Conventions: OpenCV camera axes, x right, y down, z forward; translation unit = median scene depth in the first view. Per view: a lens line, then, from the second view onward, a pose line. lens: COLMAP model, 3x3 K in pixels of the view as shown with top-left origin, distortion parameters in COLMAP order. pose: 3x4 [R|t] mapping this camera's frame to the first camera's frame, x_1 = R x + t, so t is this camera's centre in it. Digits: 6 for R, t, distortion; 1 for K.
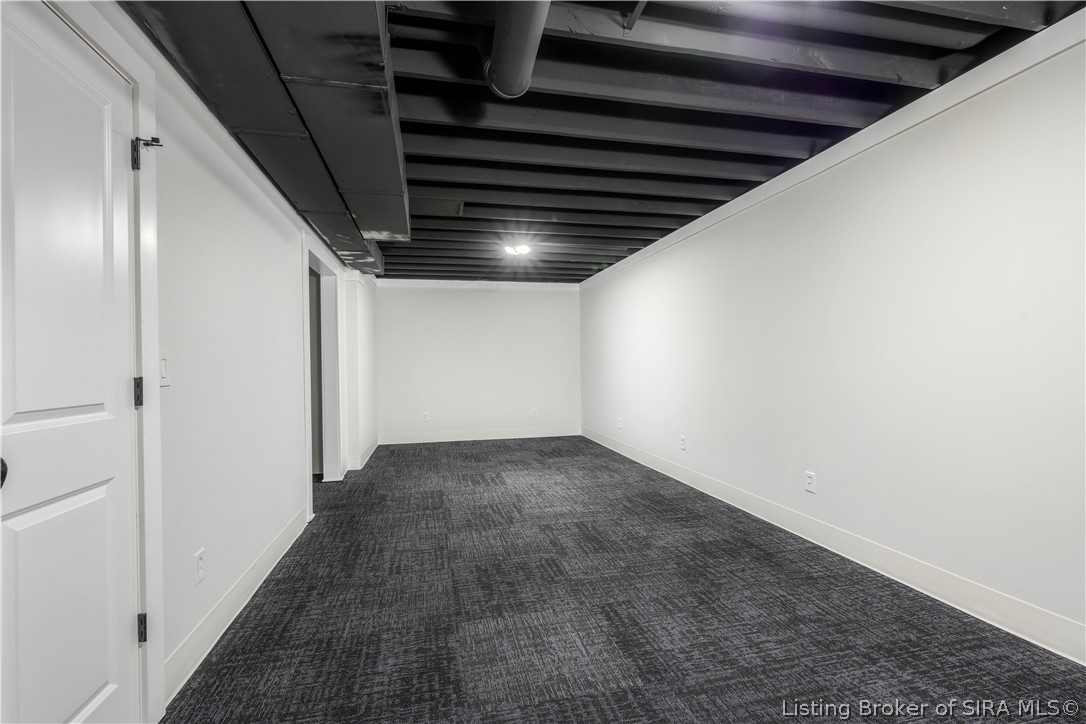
lens RADIAL K [[505.5, 0, 543.0], [0, 505.5, 362.0], [0, 0, 1]] dist [-0.000664, -0.000064]
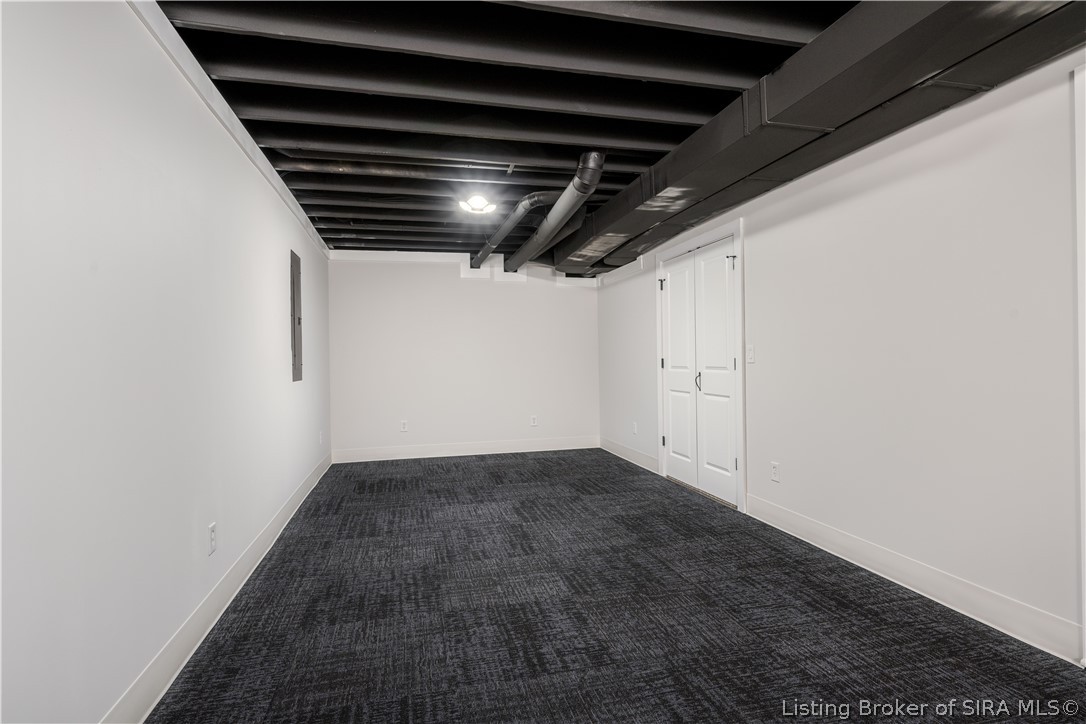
lens RADIAL K [[548.0, 0, 543.0], [0, 548.0, 362.0], [0, 0, 1]] dist [0.000848, 0.000118]
pose [[-0.999451, 0.029060, -0.015932, 0.086941], [0.029018, 0.999575, 0.002856, 0.003223], [0.016008, 0.002392, -0.999869, 2.033384]]
